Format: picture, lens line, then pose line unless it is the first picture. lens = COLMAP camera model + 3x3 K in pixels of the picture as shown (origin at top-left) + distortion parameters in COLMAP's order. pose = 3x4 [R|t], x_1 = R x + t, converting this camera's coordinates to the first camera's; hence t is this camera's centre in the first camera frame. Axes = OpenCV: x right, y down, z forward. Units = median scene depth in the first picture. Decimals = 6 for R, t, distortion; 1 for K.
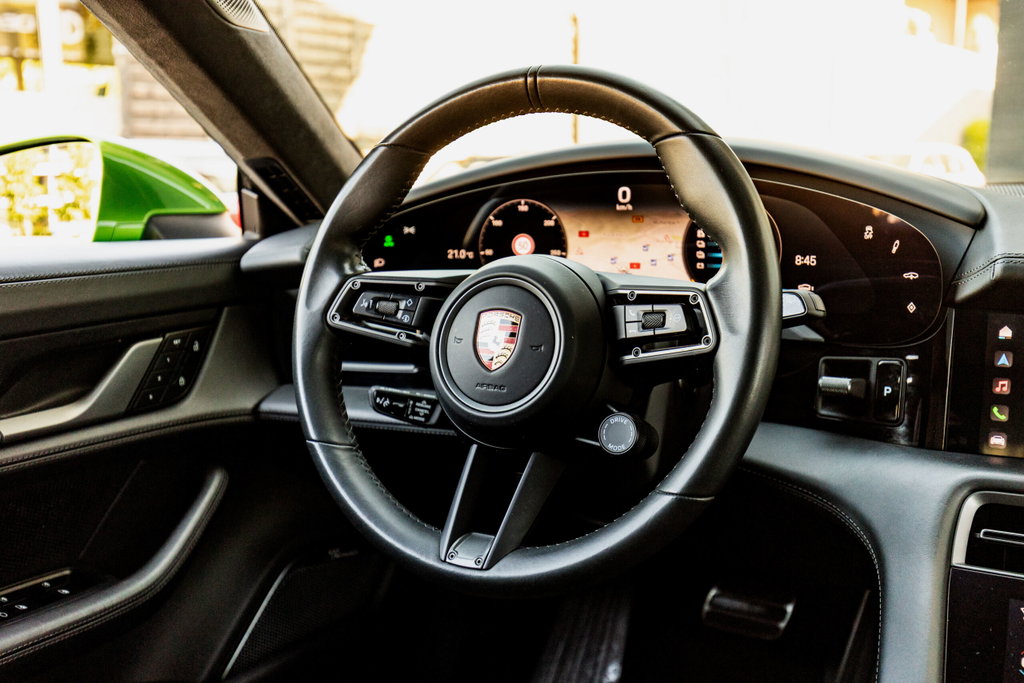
lens RADIAL K [[973.7, 0, 508.5], [0, 973.7, 342.9], [0, 0, 1]] dist [0.009327, 0.019415]
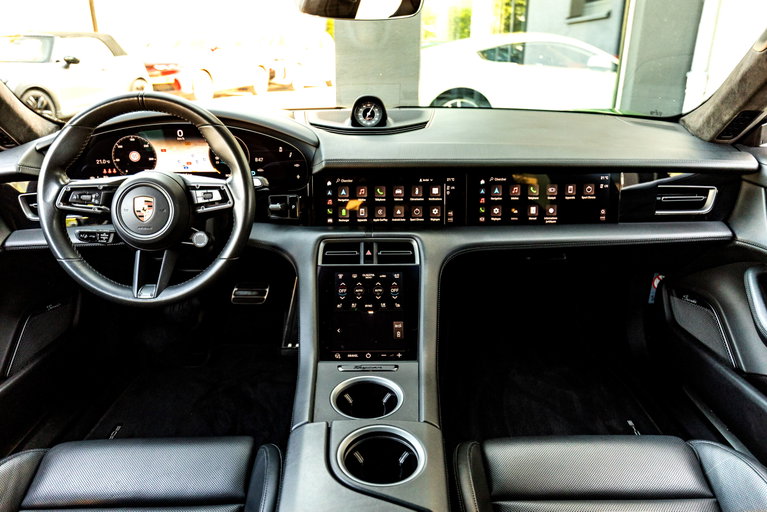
lens RADIAL K [[560.6, 0, 378.3], [0, 560.6, 253.3], [0, 0, 1]] dist [0.003828, 0.002207]
pose [[0.872110, -0.162274, 0.461618, -0.155866], [0.072048, 0.975710, 0.206878, -0.133295], [-0.483976, -0.147162, 0.862618, -0.503636]]
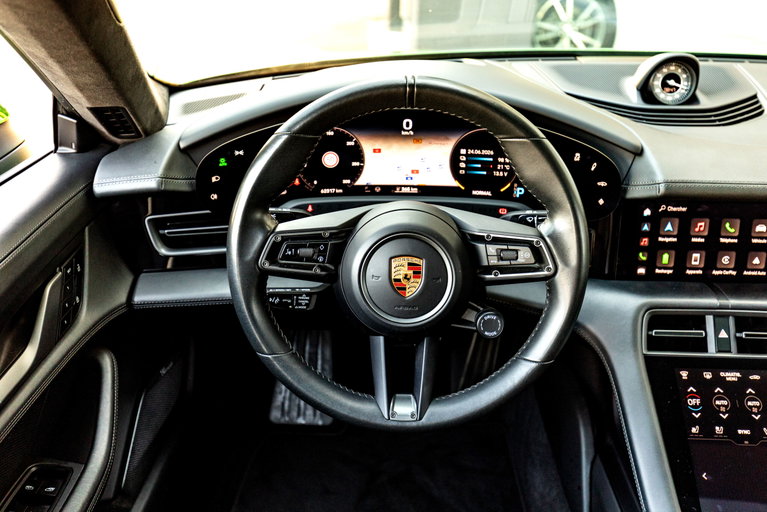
lens RADIAL K [[729.4, 0, 380.9], [0, 729.4, 257.0], [0, 0, 1]] dist [0.009327, 0.019415]
pose [[0.888747, -0.182288, 0.420595, -0.465975], [0.052675, 0.952066, 0.301324, -0.337173], [-0.455361, -0.245646, 0.855748, 0.059348]]
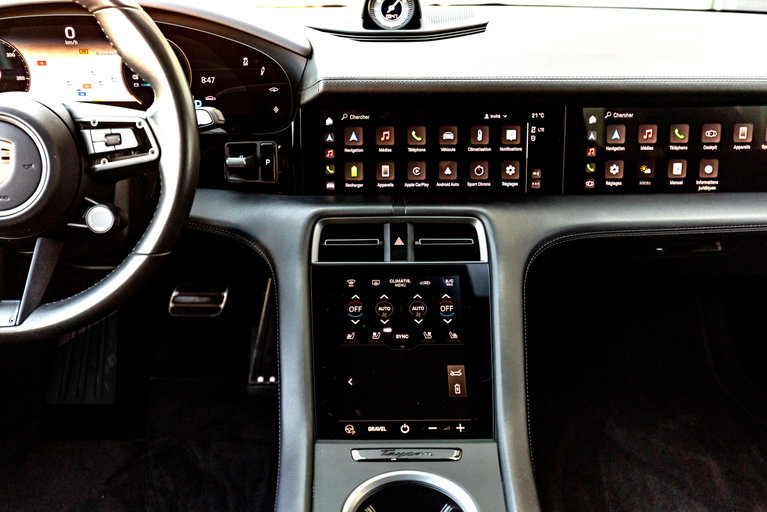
lens RADIAL K [[730.5, 0, 379.2], [0, 730.5, 253.8], [0, 0, 1]] dist [0.010303, 0.014012]
pose [[0.868301, -0.176449, 0.463593, -0.038886], [0.068657, 0.968349, 0.239972, -0.080945], [-0.491263, -0.176539, 0.852933, -0.148618]]
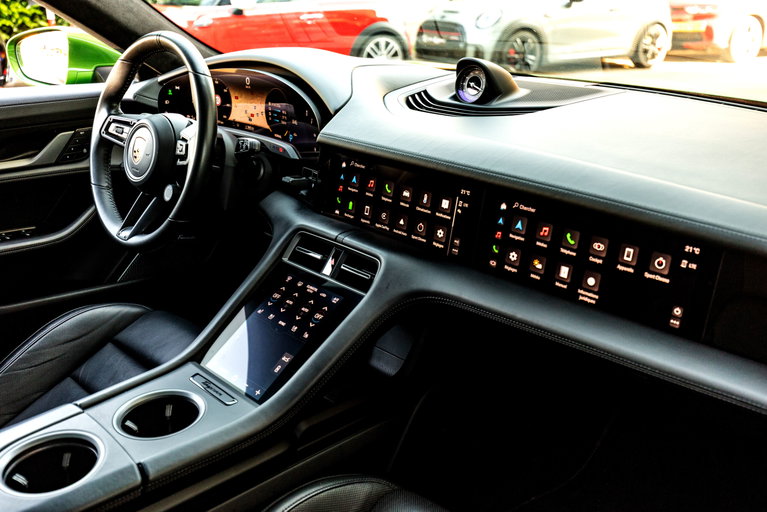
lens RADIAL K [[729.4, 0, 380.9], [0, 729.4, 257.0], [0, 0, 1]] dist [0.009327, 0.019415]
pose [[0.957757, 0.121271, -0.260759, 0.989327], [-0.065909, 0.975166, 0.211440, -0.154440], [0.279925, -0.185322, 0.941965, -0.560939]]
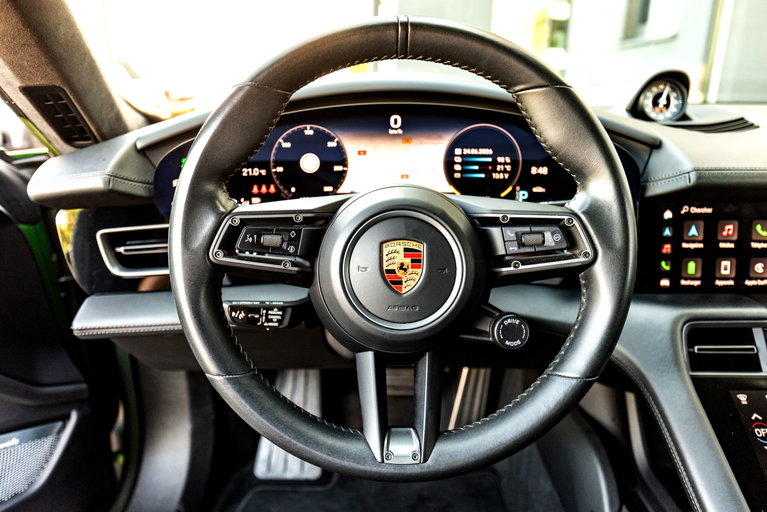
lens RADIAL K [[566.7, 0, 379.0], [0, 566.7, 255.4], [0, 0, 1]] dist [0.006345, 0.000685]
pose [[0.875863, -0.129098, 0.464972, -0.313216], [0.063820, 0.986076, 0.153564, -0.108881], [-0.478322, -0.104826, 0.871906, 0.392678]]
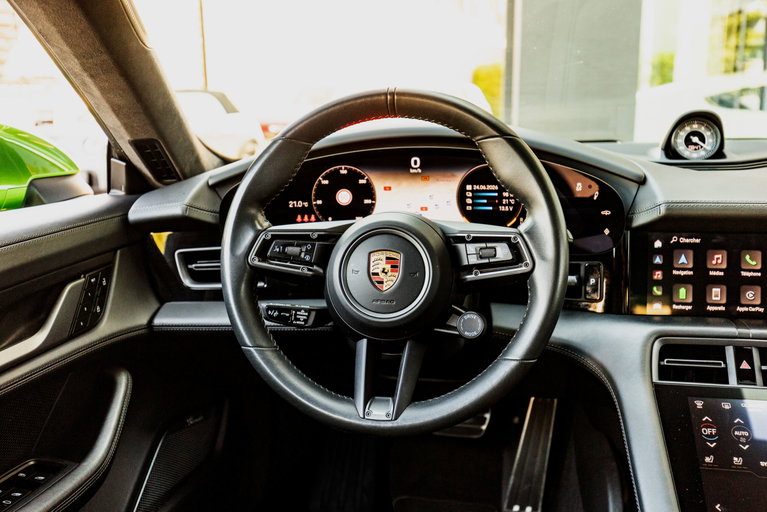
lens RADIAL K [[730.5, 0, 379.2], [0, 730.5, 253.8], [0, 0, 1]] dist [0.010303, 0.014012]
pose [[0.952954, -0.066255, 0.295785, -0.324793], [0.056110, 0.997513, 0.042666, -0.071441], [-0.297876, -0.024063, 0.954301, -0.083848]]
